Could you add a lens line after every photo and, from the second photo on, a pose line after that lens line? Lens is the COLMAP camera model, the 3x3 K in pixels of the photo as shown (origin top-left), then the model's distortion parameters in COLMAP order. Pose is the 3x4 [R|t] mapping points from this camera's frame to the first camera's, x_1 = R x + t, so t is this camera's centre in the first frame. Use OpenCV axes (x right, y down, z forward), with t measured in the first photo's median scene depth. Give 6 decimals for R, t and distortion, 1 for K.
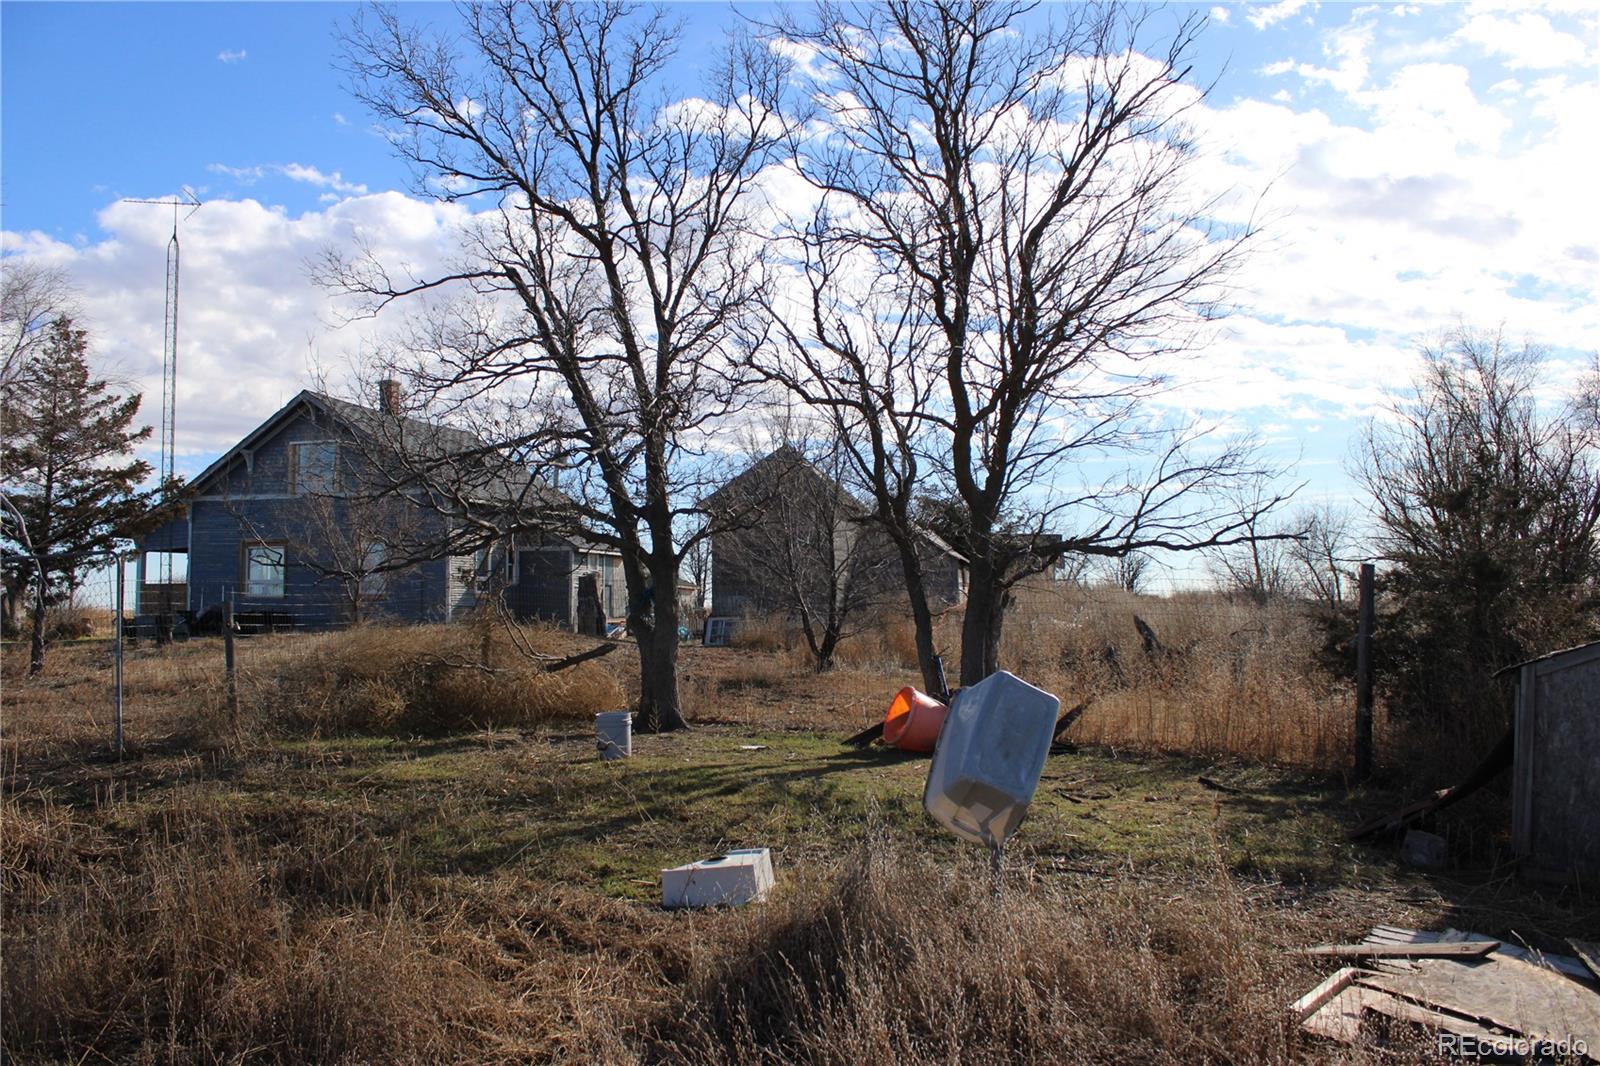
lens RADIAL K [[1316.8, 0, 795.0], [0, 1316.8, 541.9], [0, 0, 1]] dist [-0.164926, 0.129813]
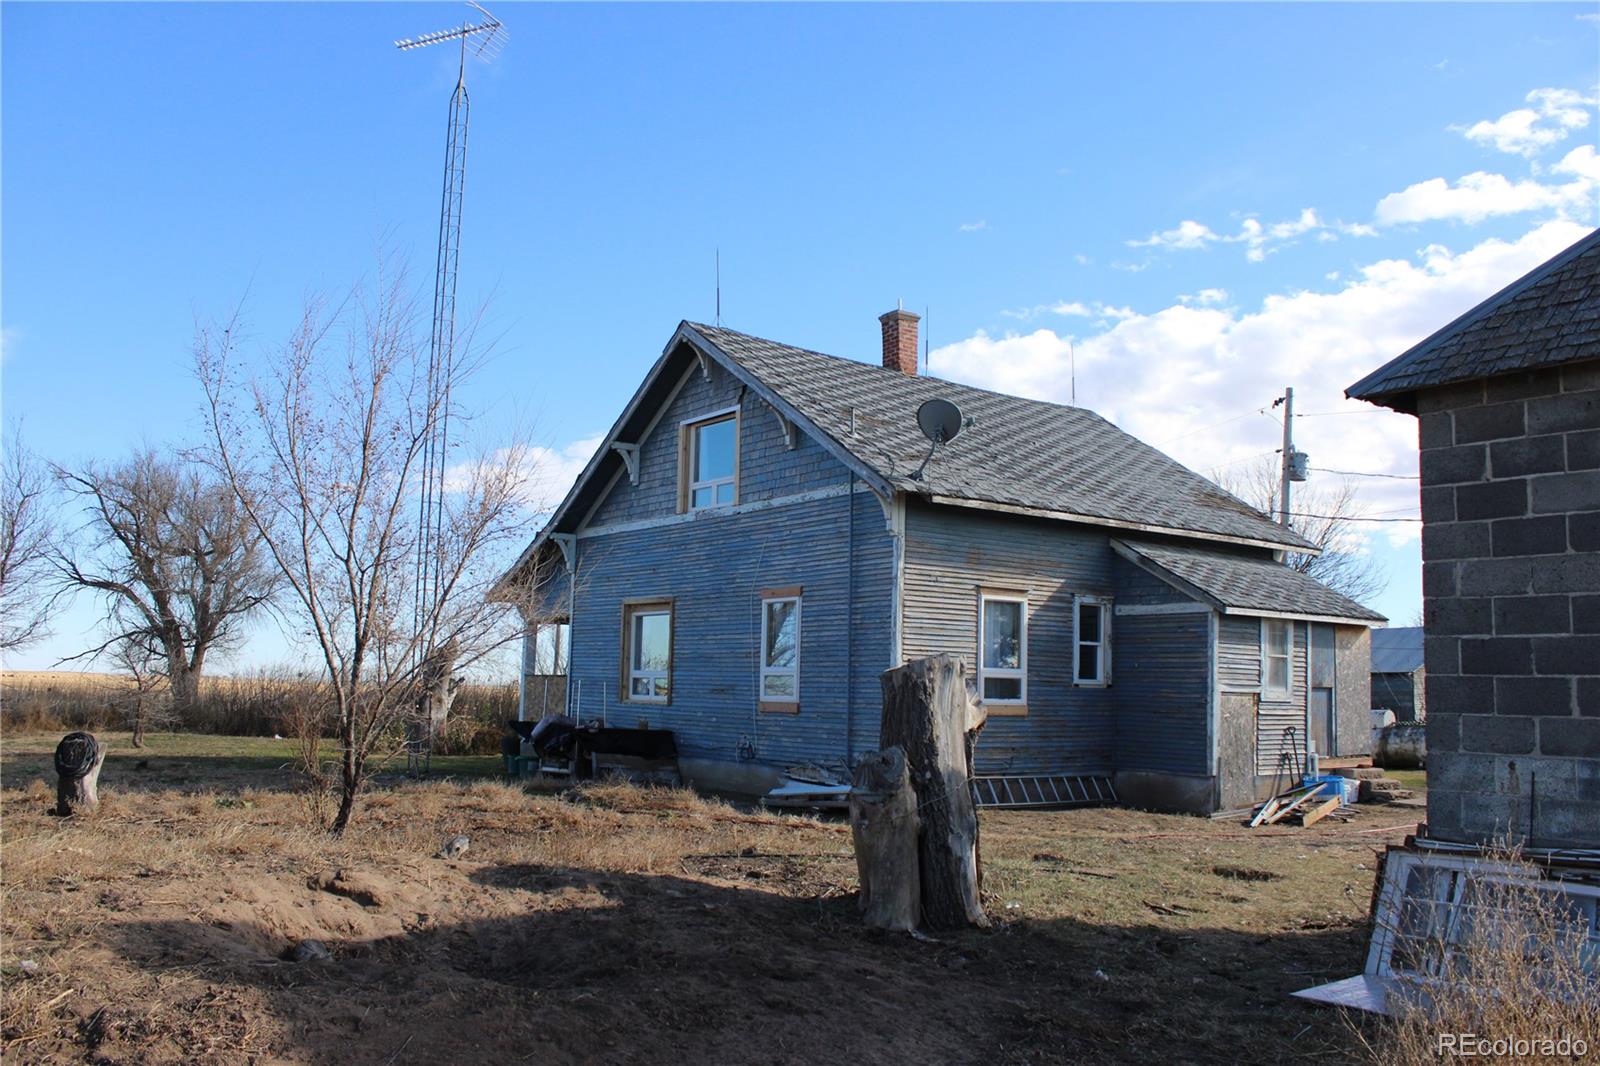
lens RADIAL K [[1316.8, 0, 795.0], [0, 1316.8, 541.9], [0, 0, 1]] dist [-0.164926, 0.129813]
pose [[0.790530, -0.051062, -0.610291, -0.010138], [0.005413, 0.997062, -0.076410, 0.017354], [0.612399, 0.057101, 0.788484, 0.574302]]
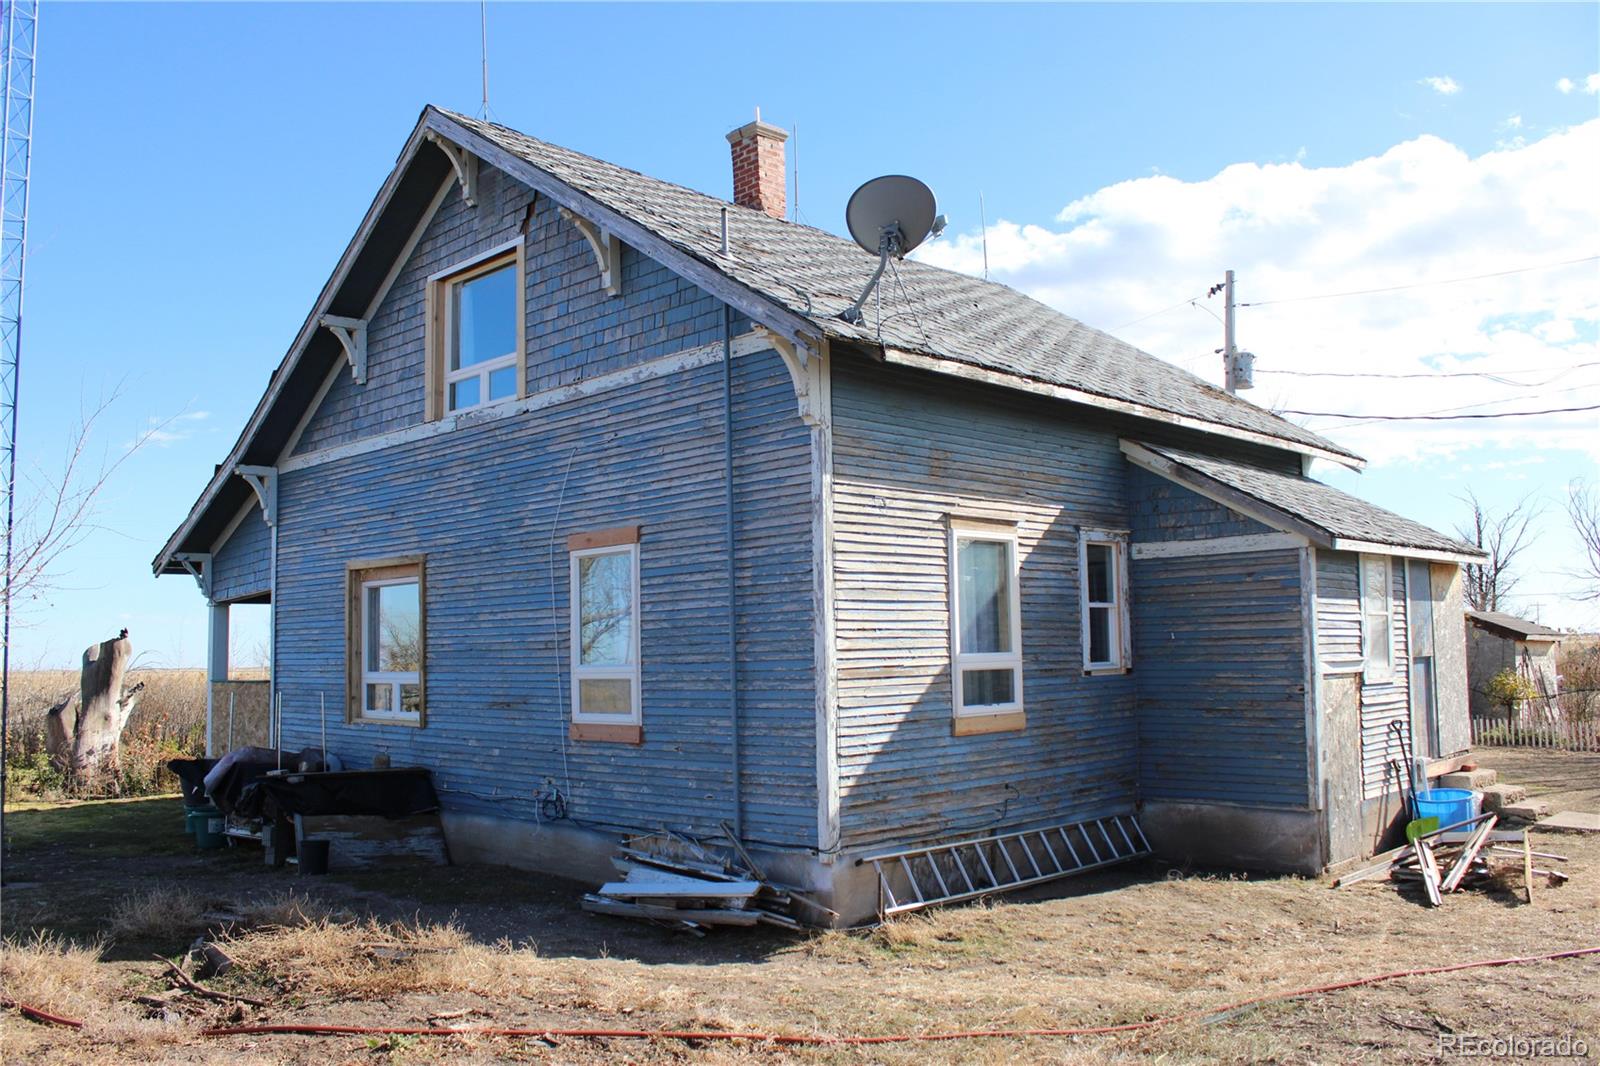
lens RADIAL K [[1316.8, 0, 795.0], [0, 1316.8, 541.9], [0, 0, 1]] dist [-0.164926, 0.129813]
pose [[0.878491, -0.060247, -0.473944, -0.140307], [0.044477, 0.998022, -0.044426, 0.014126], [0.475683, 0.017948, 0.879433, 0.724897]]
